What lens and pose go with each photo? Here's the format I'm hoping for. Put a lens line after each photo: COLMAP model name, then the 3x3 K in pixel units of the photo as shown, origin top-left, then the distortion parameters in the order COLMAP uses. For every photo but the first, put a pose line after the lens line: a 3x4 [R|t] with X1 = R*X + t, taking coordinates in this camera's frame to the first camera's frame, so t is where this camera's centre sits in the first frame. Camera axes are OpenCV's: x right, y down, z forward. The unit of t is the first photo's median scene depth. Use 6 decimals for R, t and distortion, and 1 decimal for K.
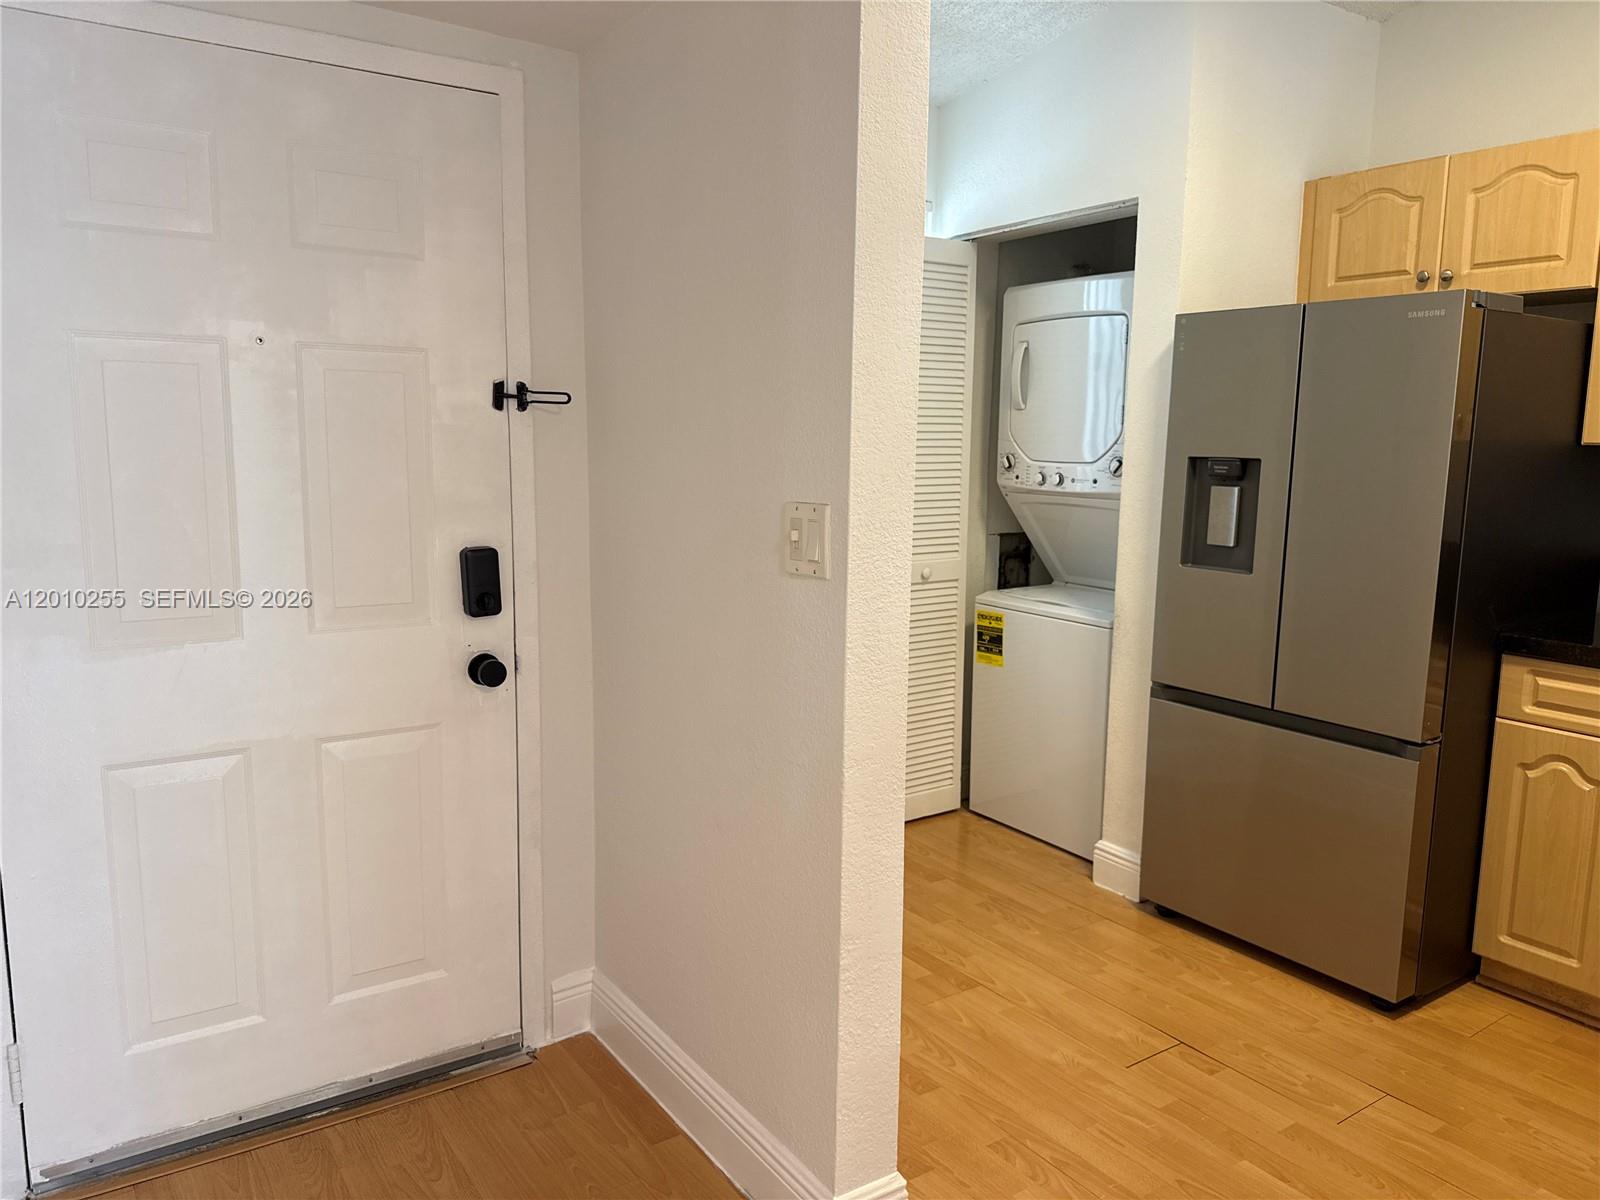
lens RADIAL K [[1148.3, 0, 799.8], [0, 1148.3, 612.2], [0, 0, 1]] dist [0.036634, -0.054177]
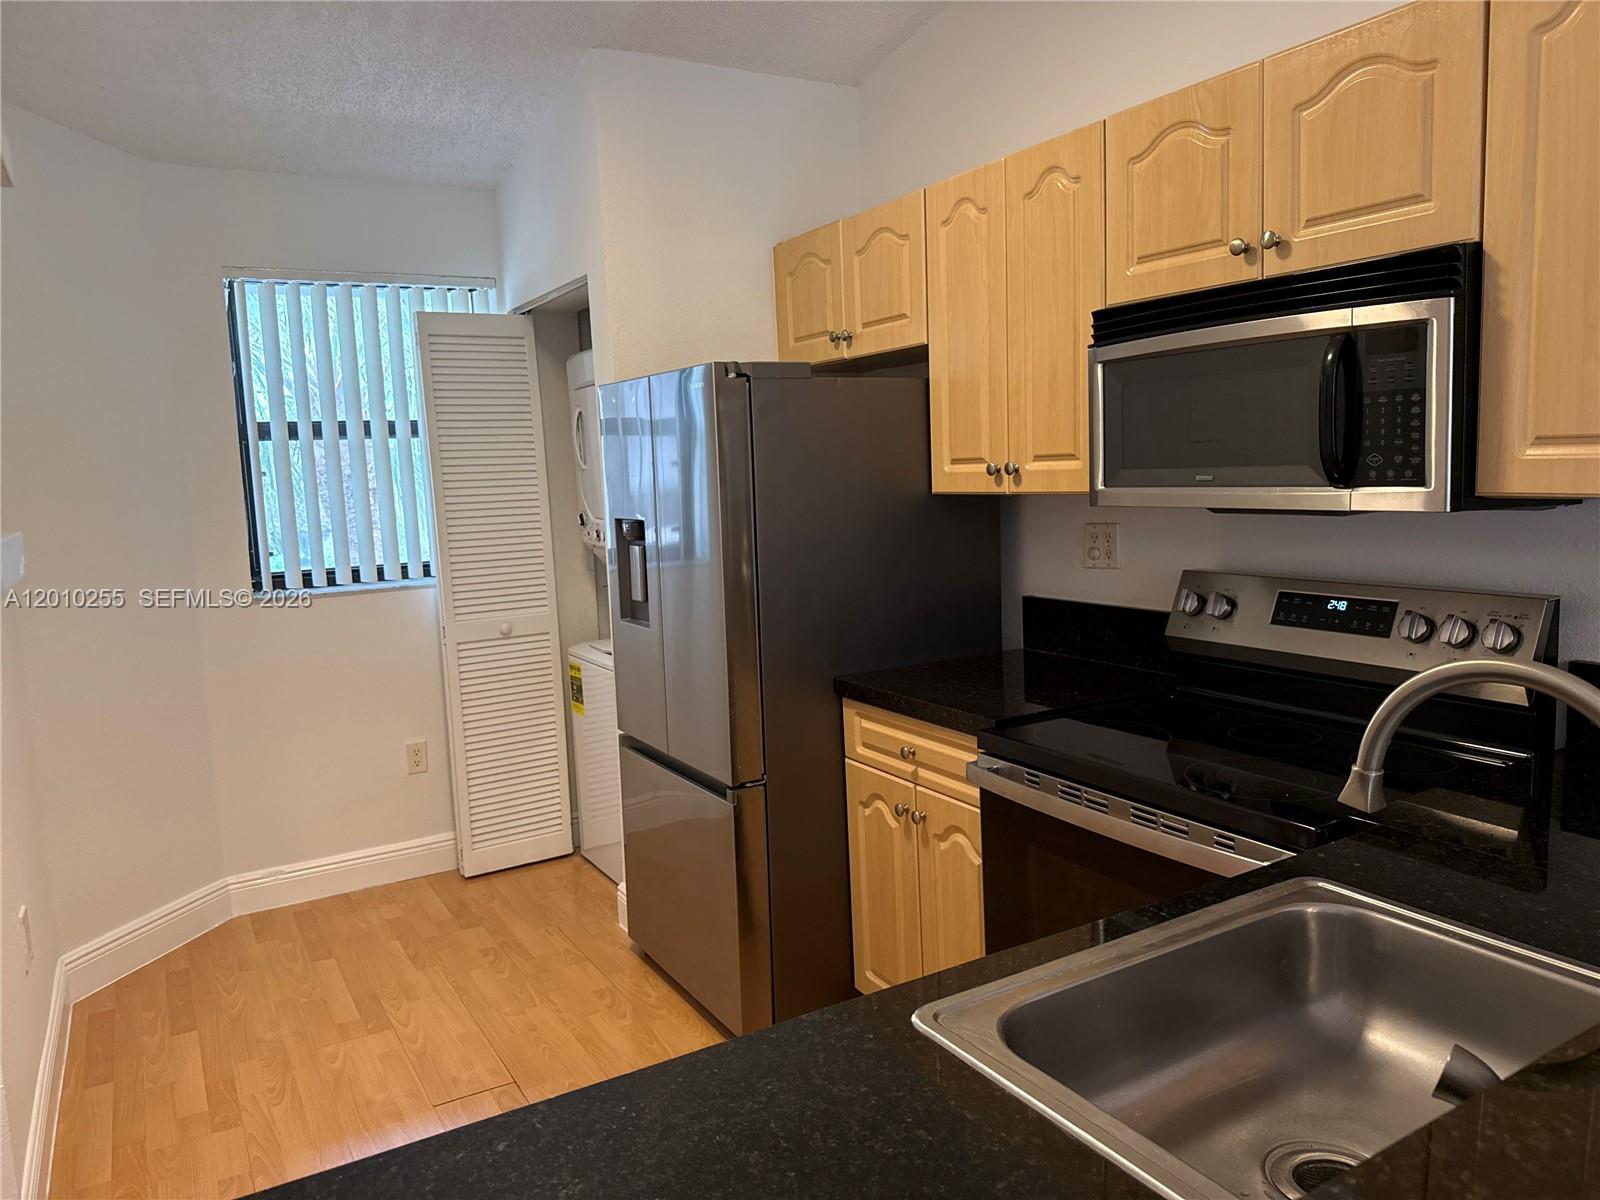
lens RADIAL K [[1148.3, 0, 788.7], [0, 1148.3, 614.5], [0, 0, 1]] dist [0.036634, -0.054177]
pose [[0.997637, -0.040436, -0.055552, 0.549164], [0.039027, 0.998895, -0.026203, -0.012309], [0.056550, 0.023973, 0.998112, -0.039276]]
